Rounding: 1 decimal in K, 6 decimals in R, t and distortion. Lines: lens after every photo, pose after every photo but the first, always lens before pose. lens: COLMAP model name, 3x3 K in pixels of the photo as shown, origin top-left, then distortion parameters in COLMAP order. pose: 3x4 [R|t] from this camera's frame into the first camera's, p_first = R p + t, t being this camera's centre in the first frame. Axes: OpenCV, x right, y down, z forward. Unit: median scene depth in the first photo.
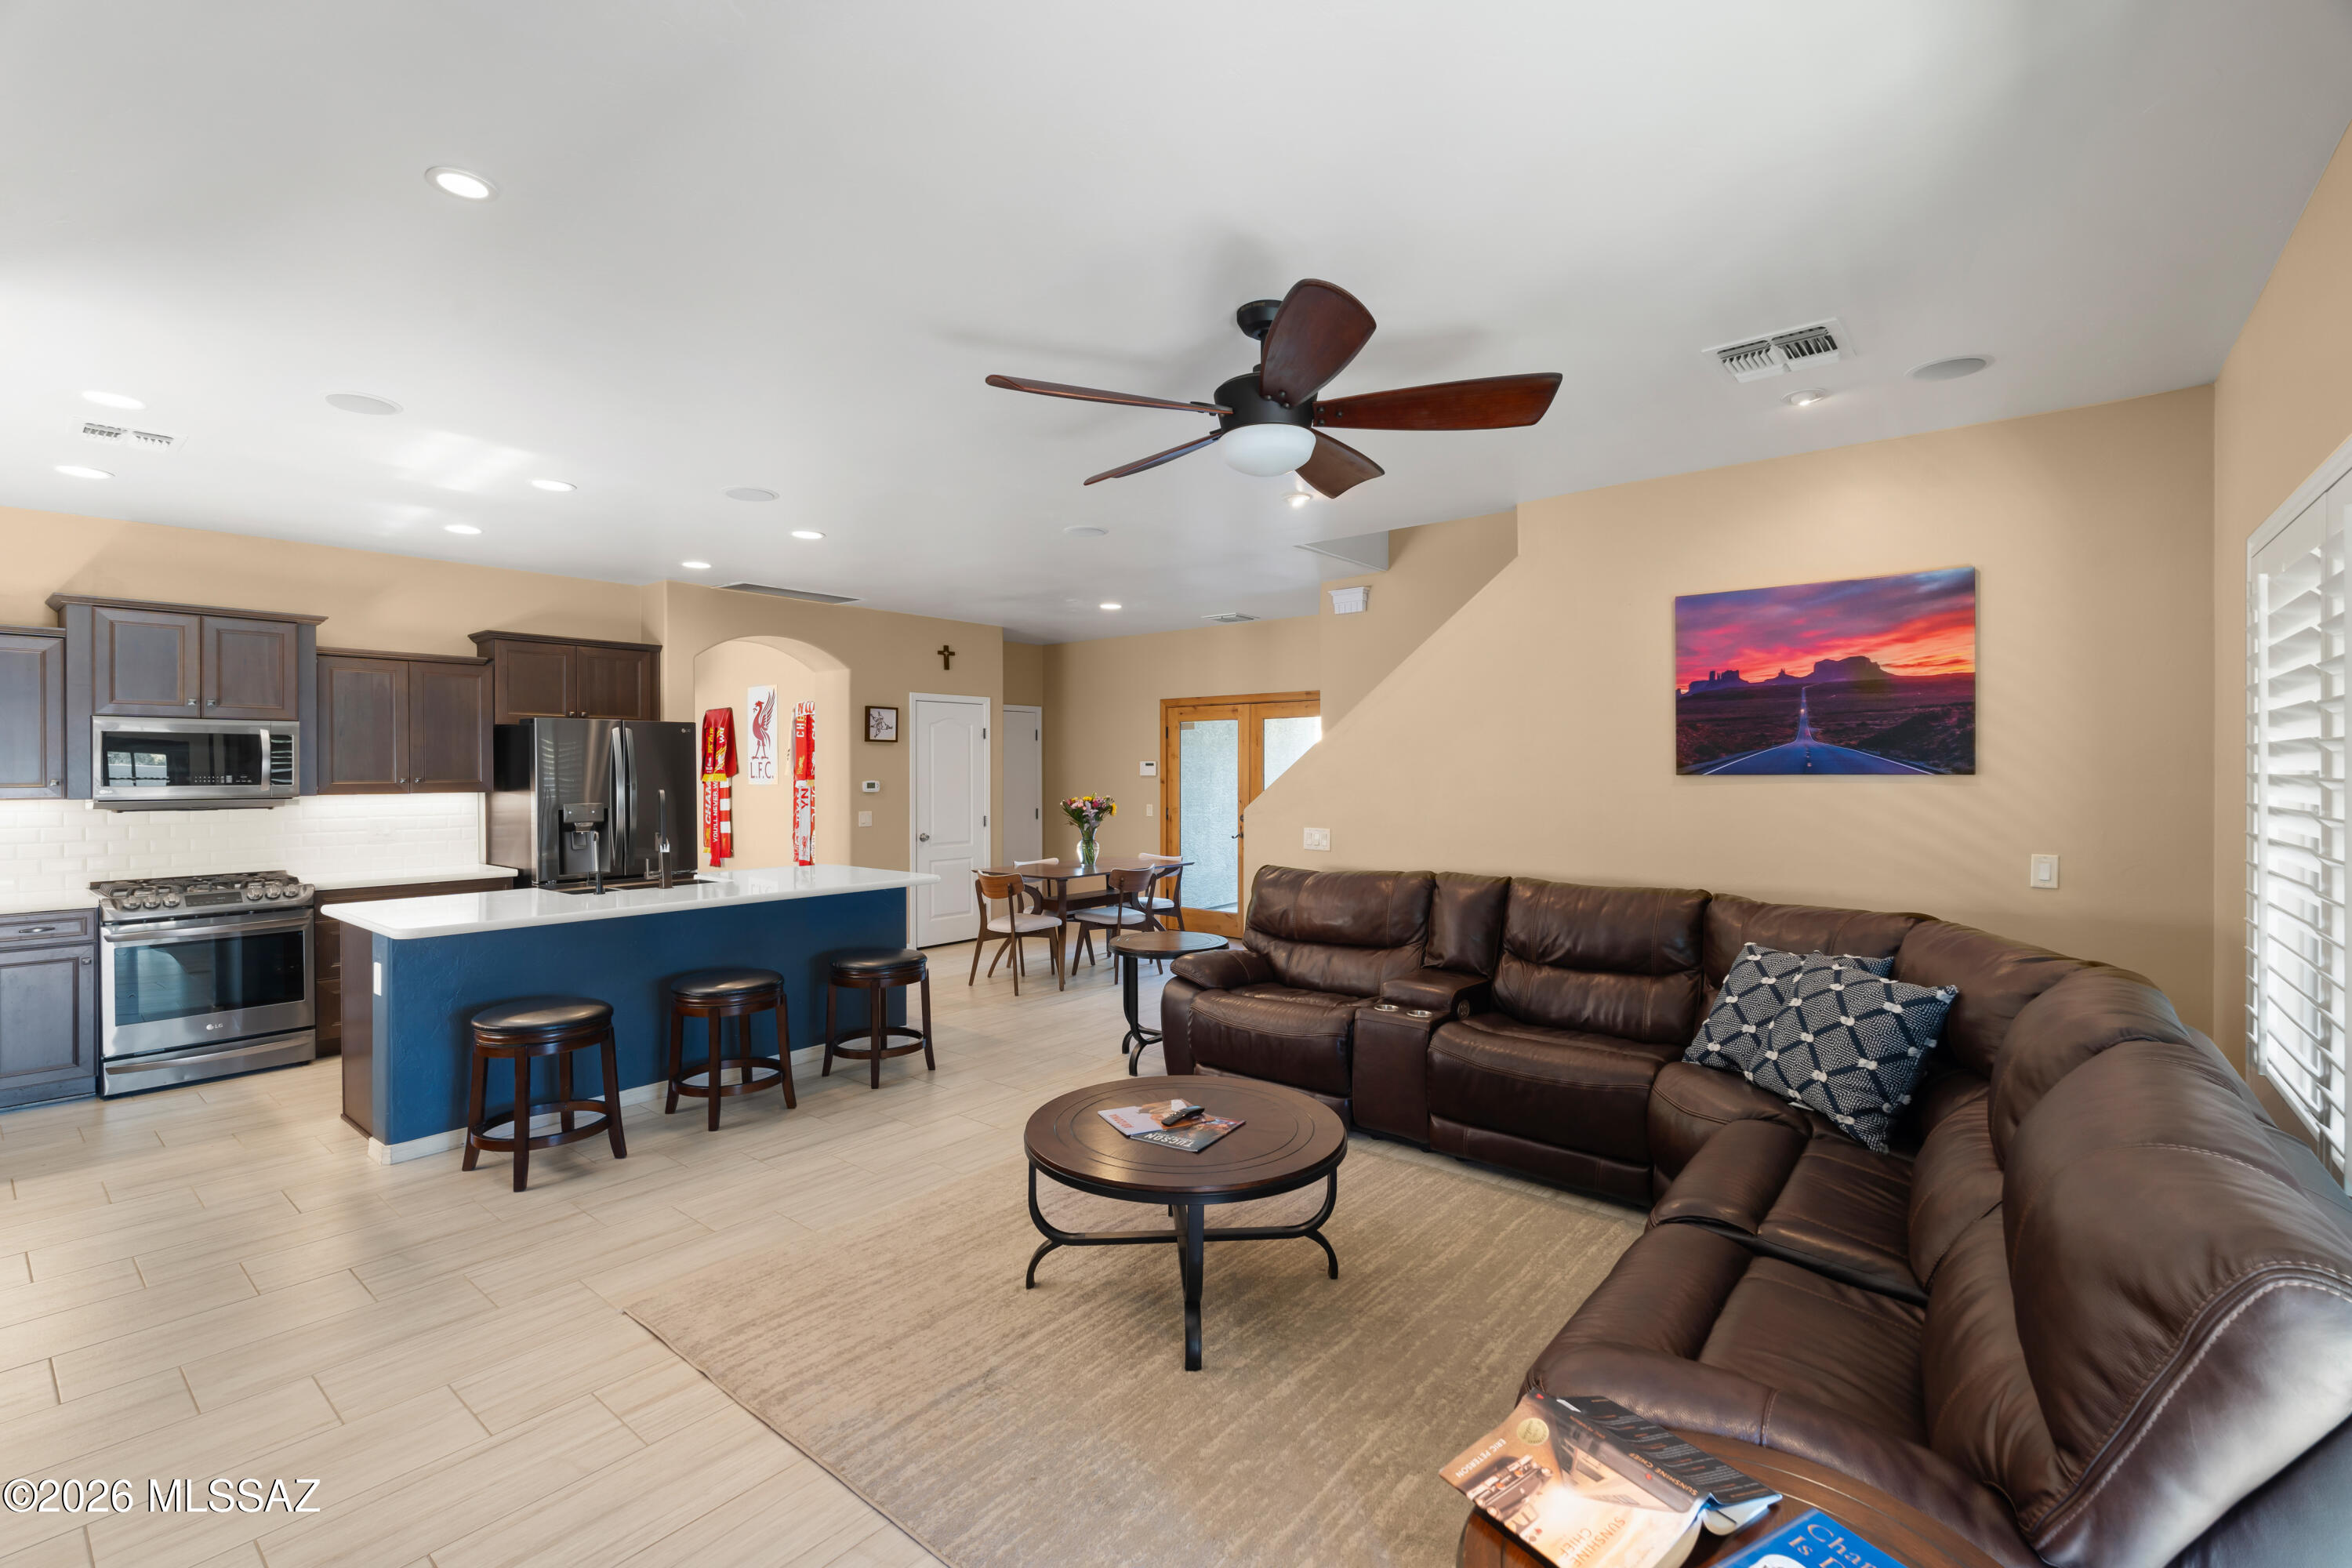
lens RADIAL K [[1033.8, 0, 1172.8], [0, 1033.8, 766.7], [0, 0, 1]] dist [-0.005449, 0.000972]
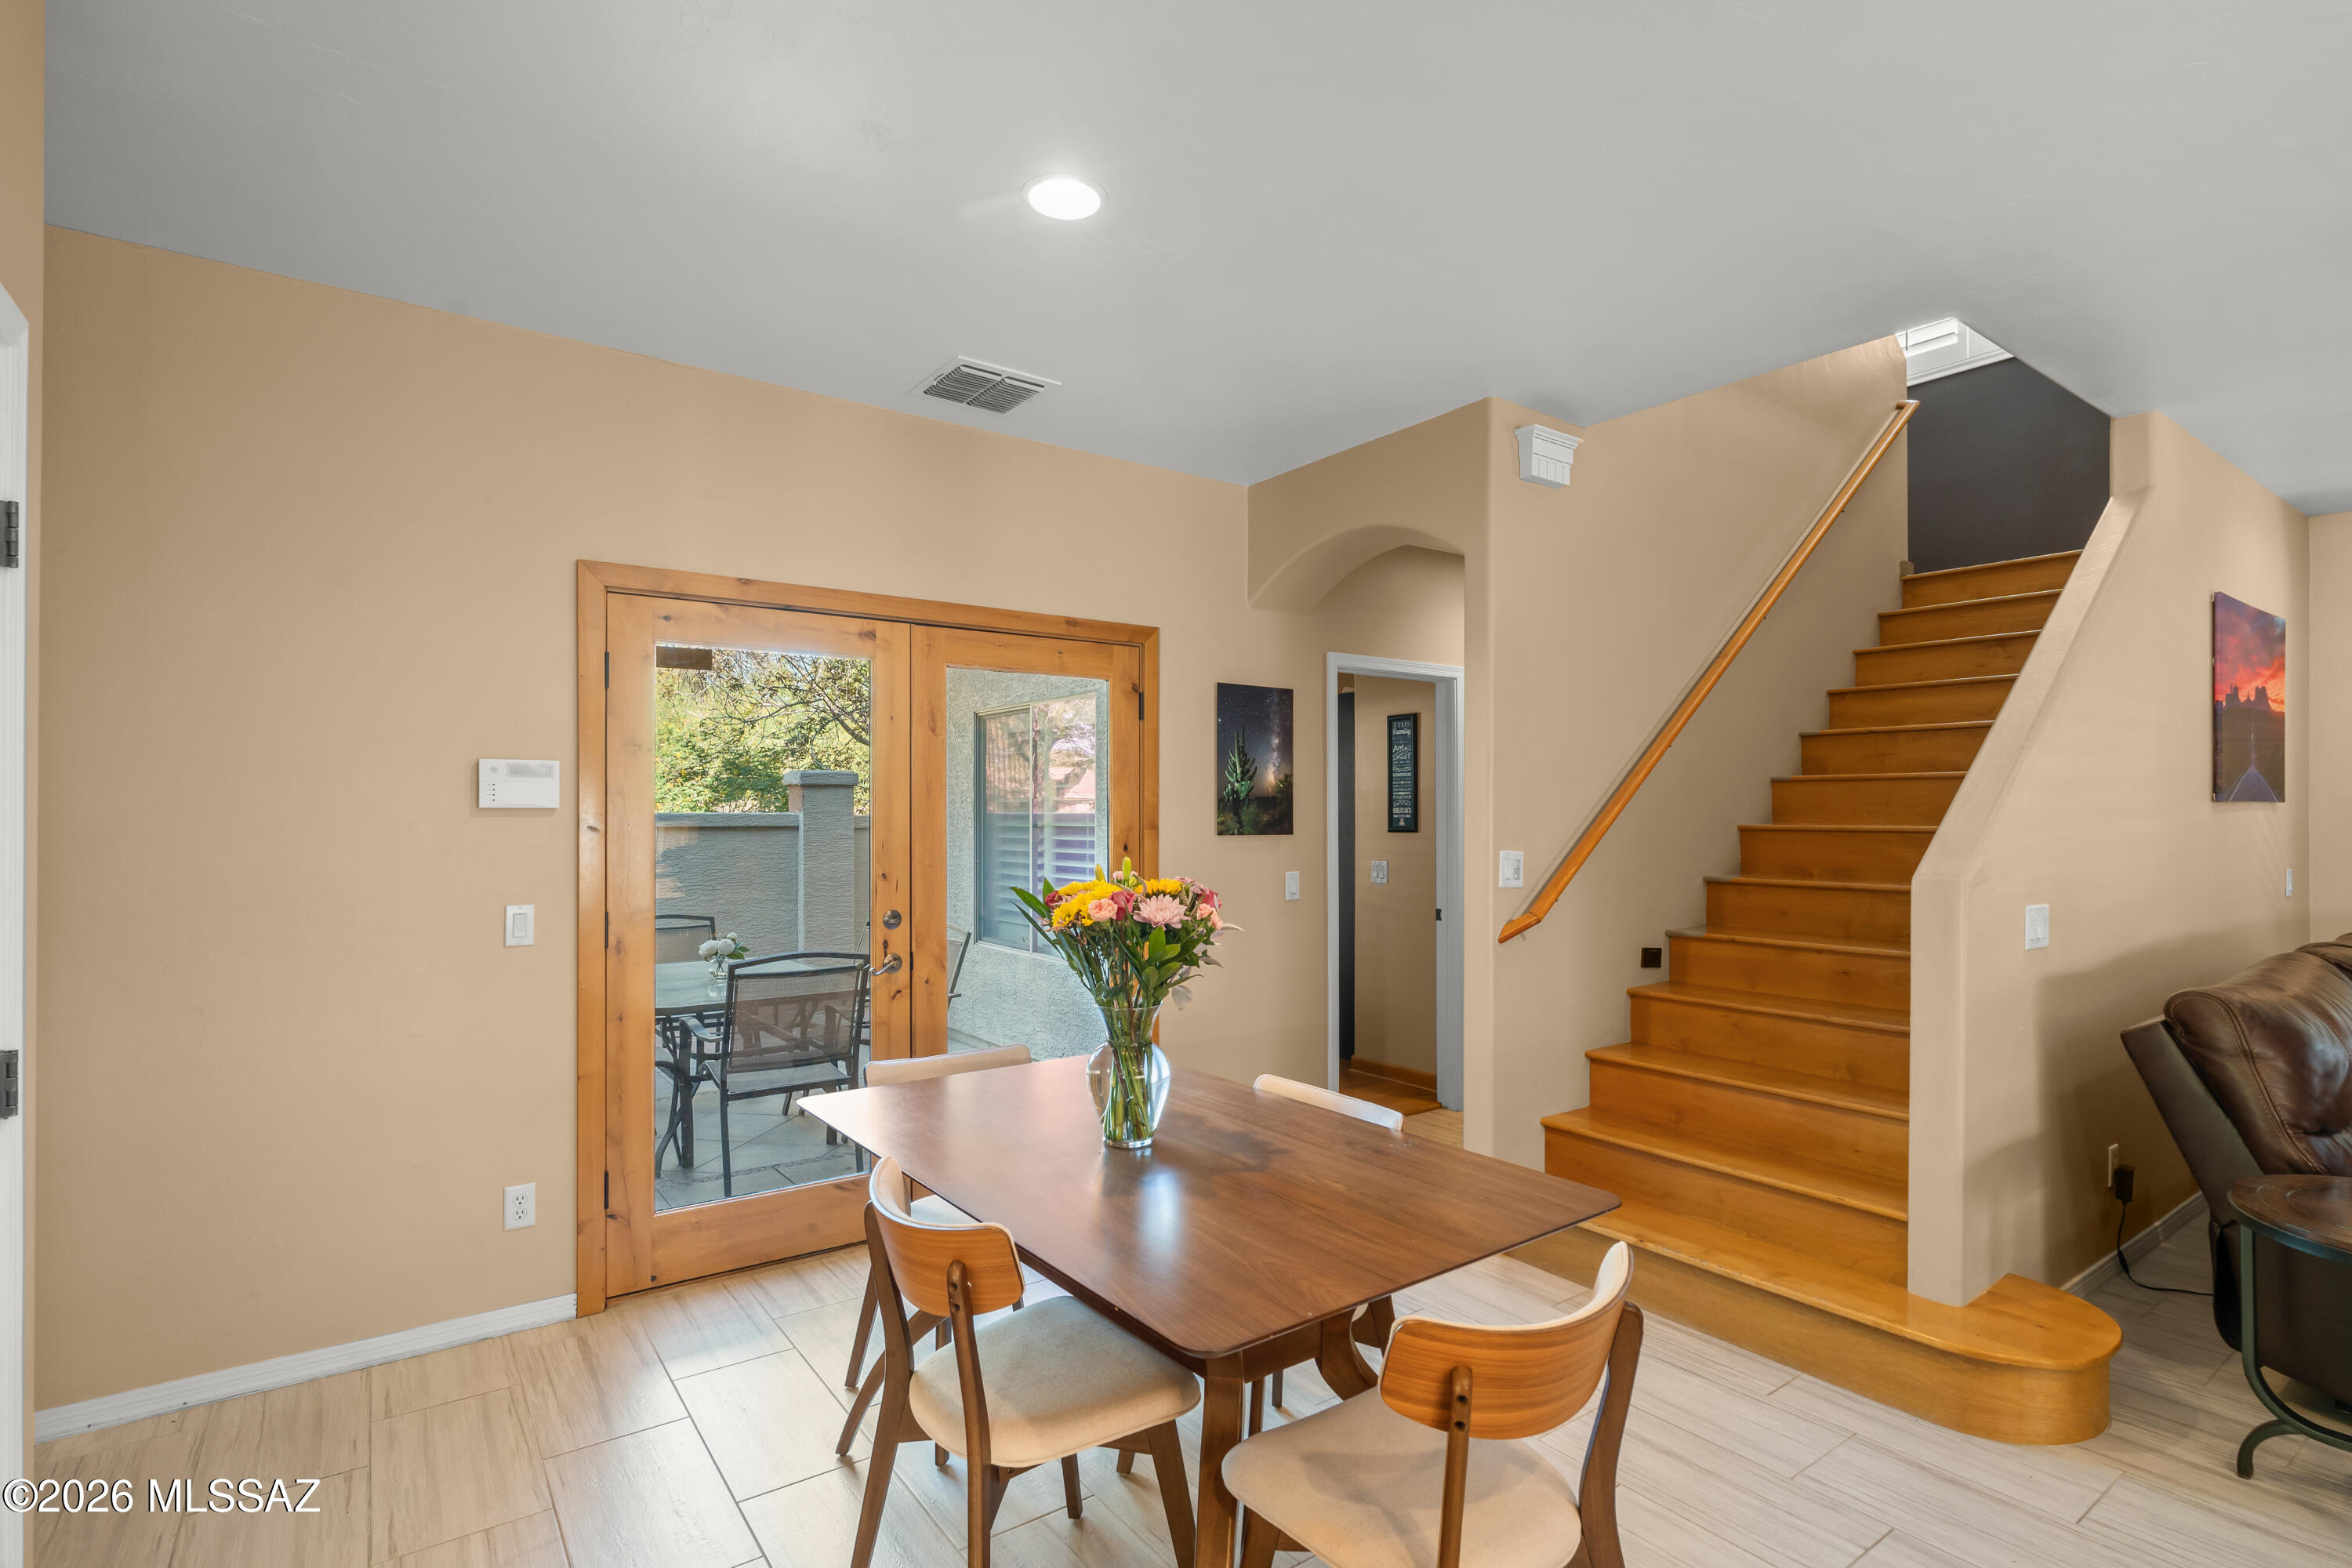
lens RADIAL K [[1122.3, 0, 1177.4], [0, 1122.3, 805.0], [0, 0, 1]] dist [-0.004918, -0.000410]
pose [[0.255384, 0.006528, 0.966818, -0.554231], [-0.004995, 0.999973, -0.005432, 0.018177], [-0.966827, -0.003441, 0.255410, 1.428371]]
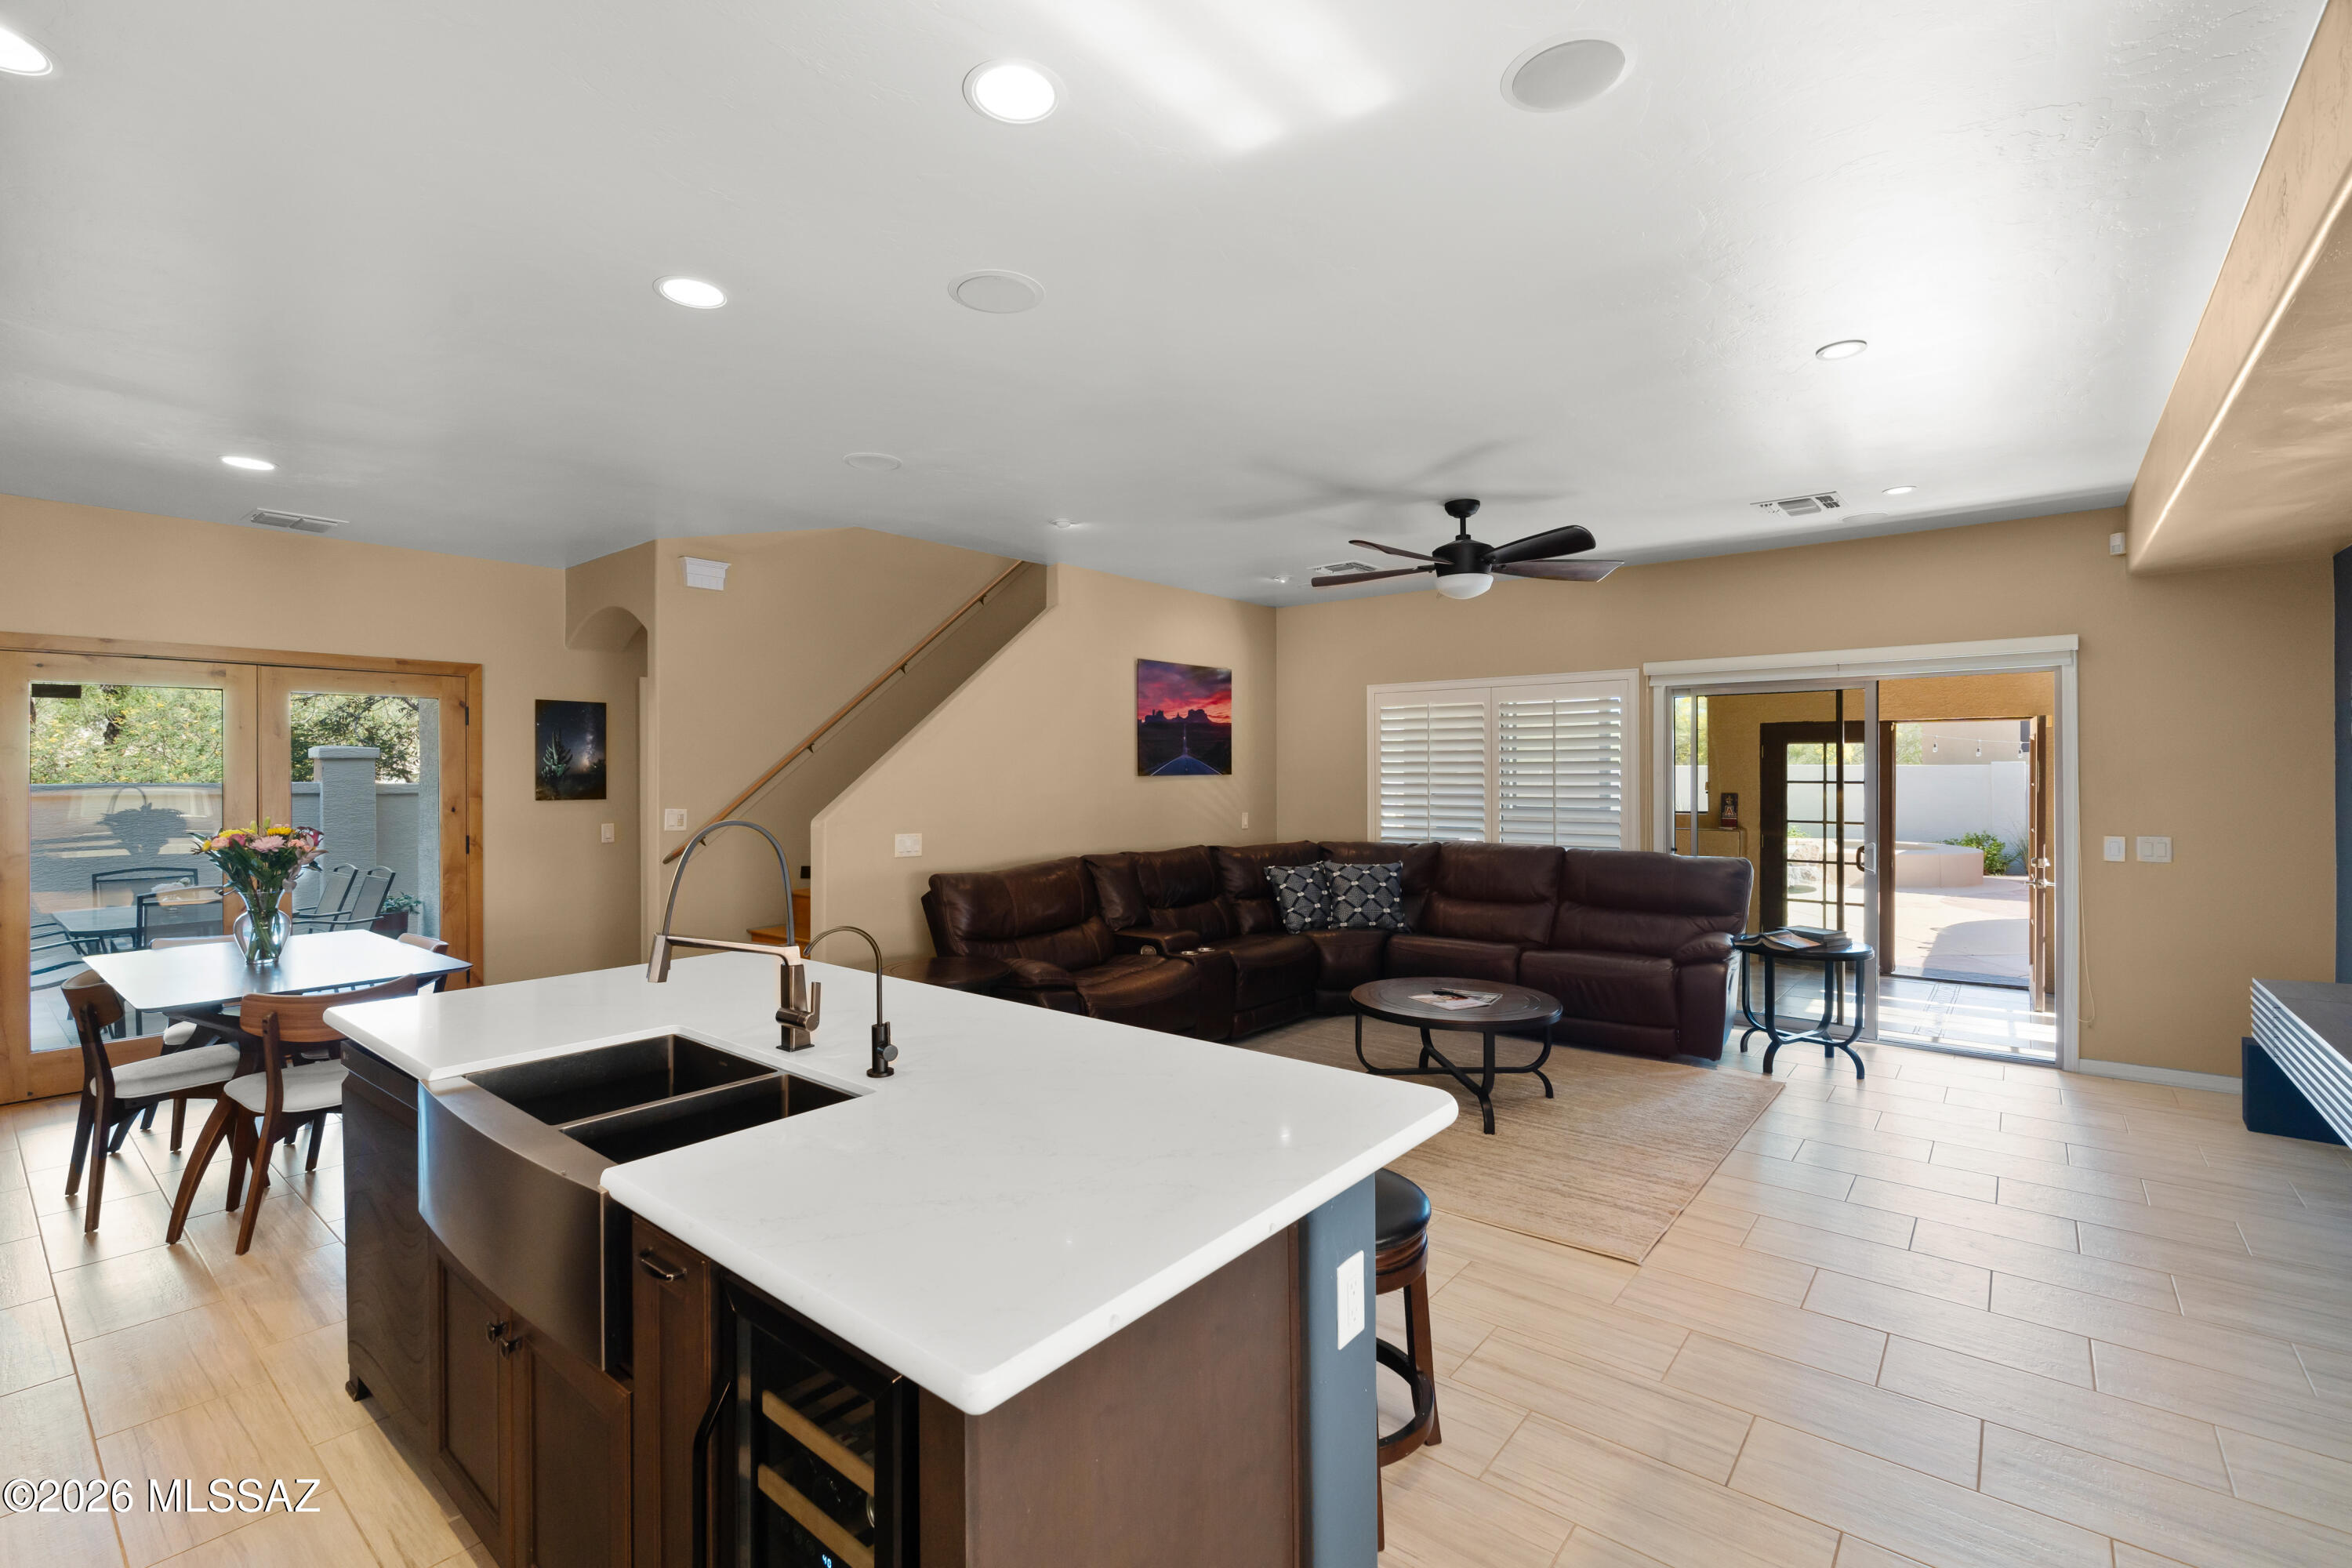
lens RADIAL K [[1033.8, 0, 1170.1], [0, 1033.8, 766.8], [0, 0, 1]] dist [-0.005449, 0.000972]
pose [[-0.000249, 0.002922, 0.999996, -0.931323], [-0.001456, 0.999995, -0.002922, -0.000918], [-0.999999, -0.001457, -0.000245, 0.855078]]
